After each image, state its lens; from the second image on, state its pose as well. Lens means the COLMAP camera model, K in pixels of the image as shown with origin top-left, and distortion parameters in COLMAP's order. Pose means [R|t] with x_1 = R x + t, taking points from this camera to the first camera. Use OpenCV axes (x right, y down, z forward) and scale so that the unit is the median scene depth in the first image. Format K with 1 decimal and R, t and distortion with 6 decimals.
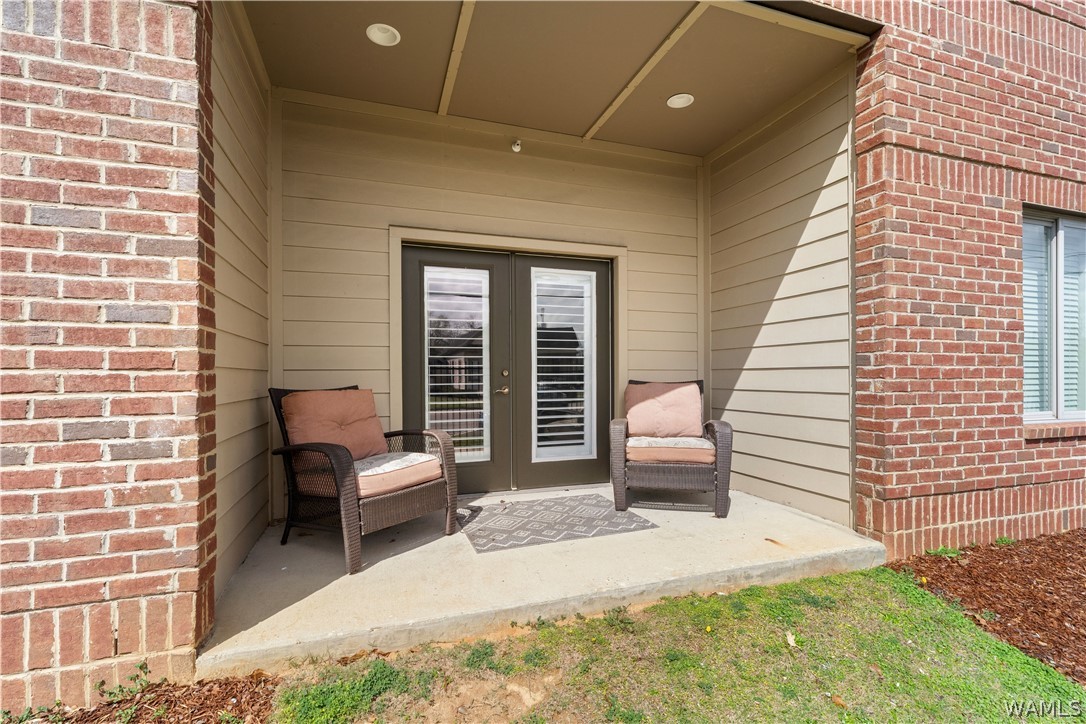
lens RADIAL K [[510.0, 0, 529.4], [0, 510.0, 371.4], [0, 0, 1]] dist [0.000387, 0.000071]
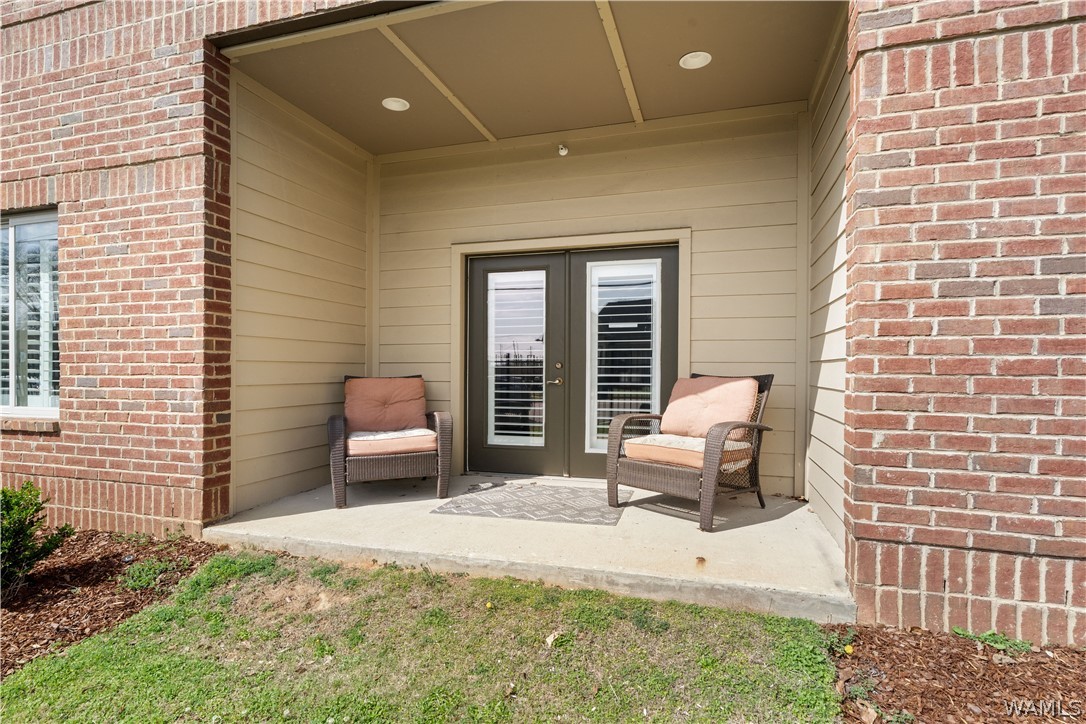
lens RADIAL K [[496.1, 0, 482.6], [0, 496.1, 365.9], [0, 0, 1]] dist [0.000844, -0.000452]
pose [[0.815935, 0.002474, -0.578138, 0.628510], [-0.000366, 0.999993, 0.003762, 0.000215], [0.578143, -0.002858, 0.815930, 0.097638]]
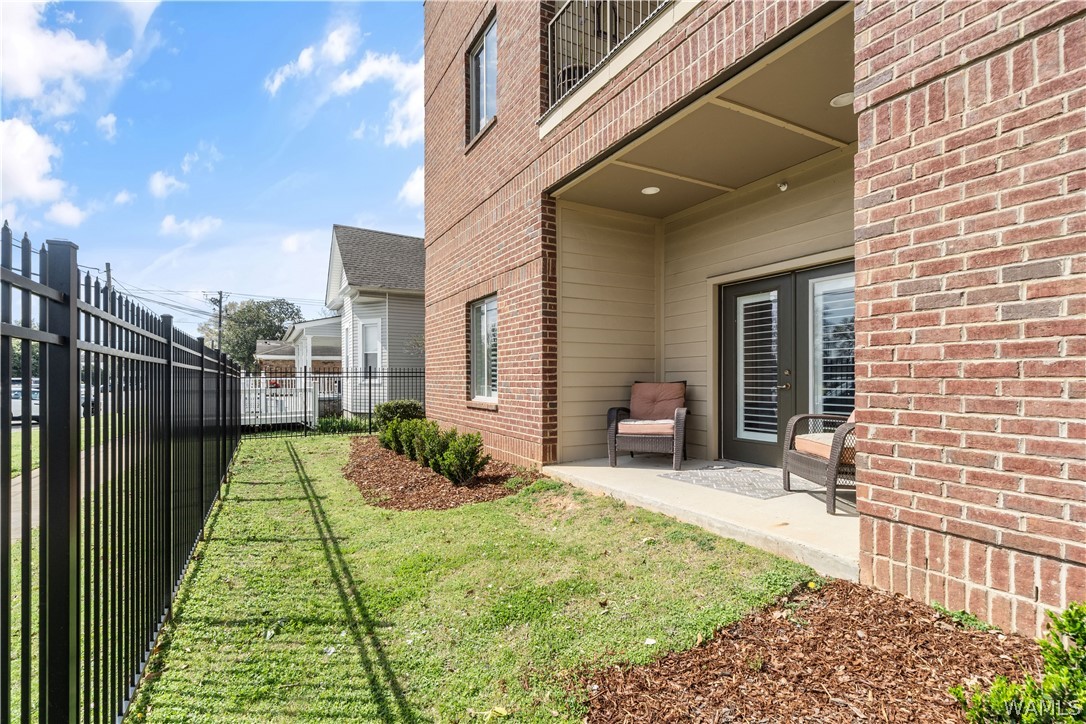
lens RADIAL K [[528.0, 0, 539.0], [0, 528.0, 367.3], [0, 0, 1]] dist [0.000618, -0.000151]
pose [[0.145970, -0.016766, -0.989147, 1.437502], [0.009971, 0.999831, -0.015475, 0.005089], [0.989239, -0.007603, 0.146112, 0.291677]]
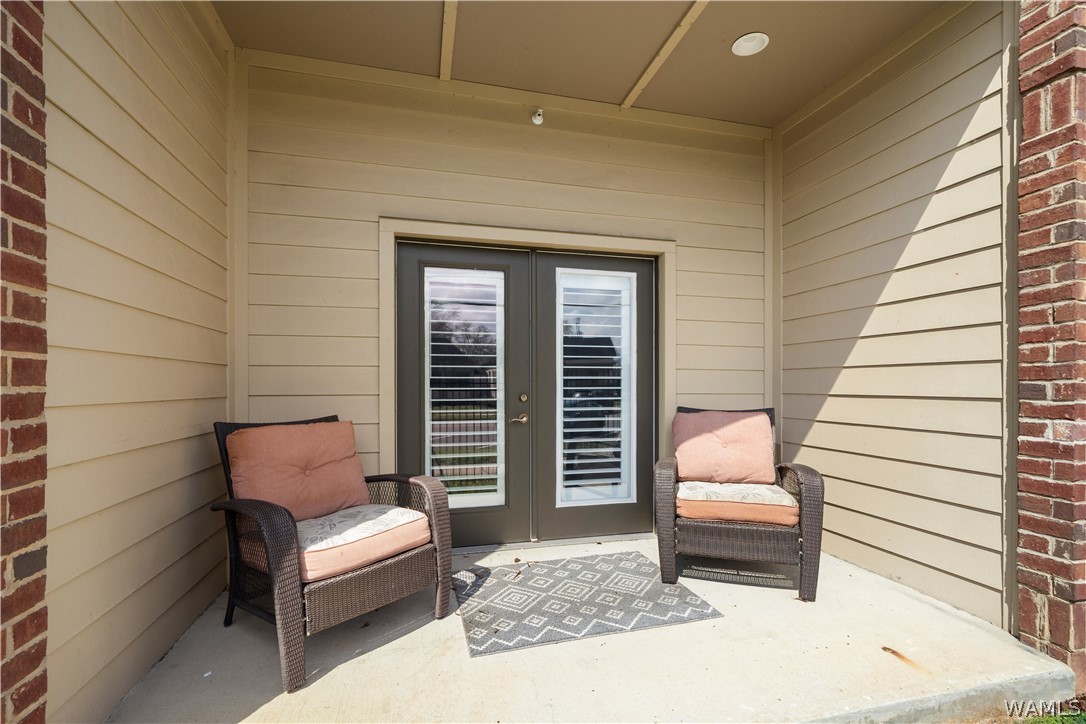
lens RADIAL K [[528.1, 0, 525.8], [0, 528.1, 385.4], [0, 0, 1]] dist [-0.001285, 0.000503]
pose [[0.997322, 0.003534, -0.073045, 0.026951], [-0.003233, 0.999986, 0.004237, -0.030189], [0.073059, -0.003989, 0.997320, 0.237106]]
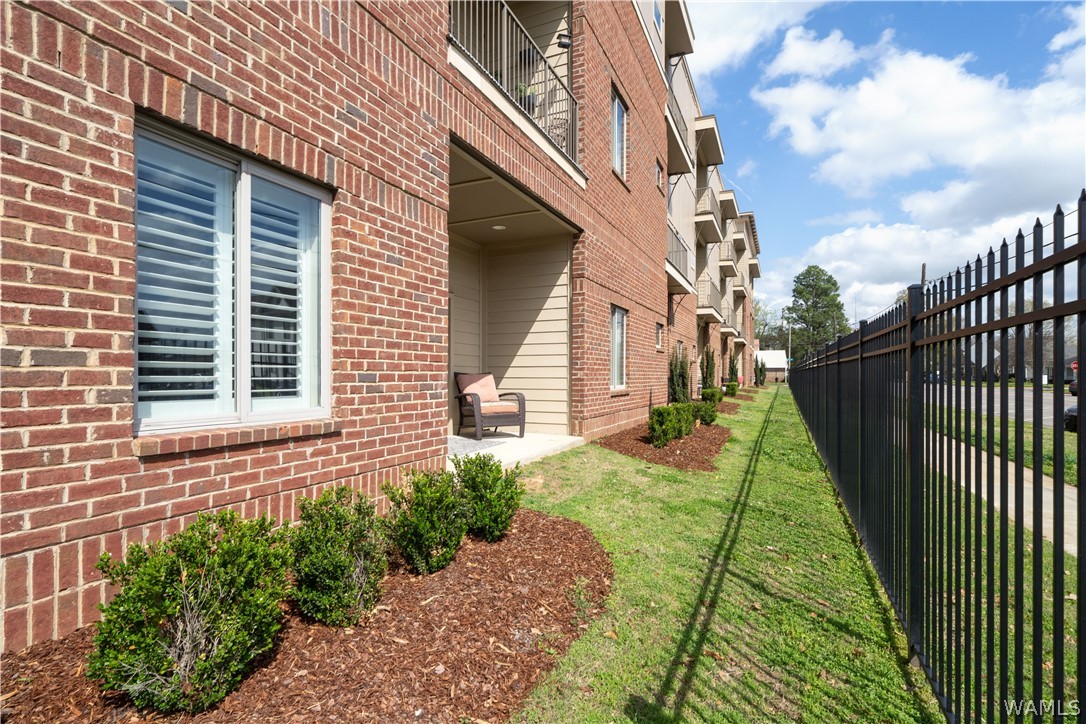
lens RADIAL K [[528.0, 0, 539.0], [0, 528.0, 367.3], [0, 0, 1]] dist [0.000618, -0.000151]
pose [[0.695513, 0.015252, 0.718352, -1.222849], [-0.009595, 0.999883, -0.011939, 0.026169], [-0.718449, 0.001411, 0.695578, -0.596807]]
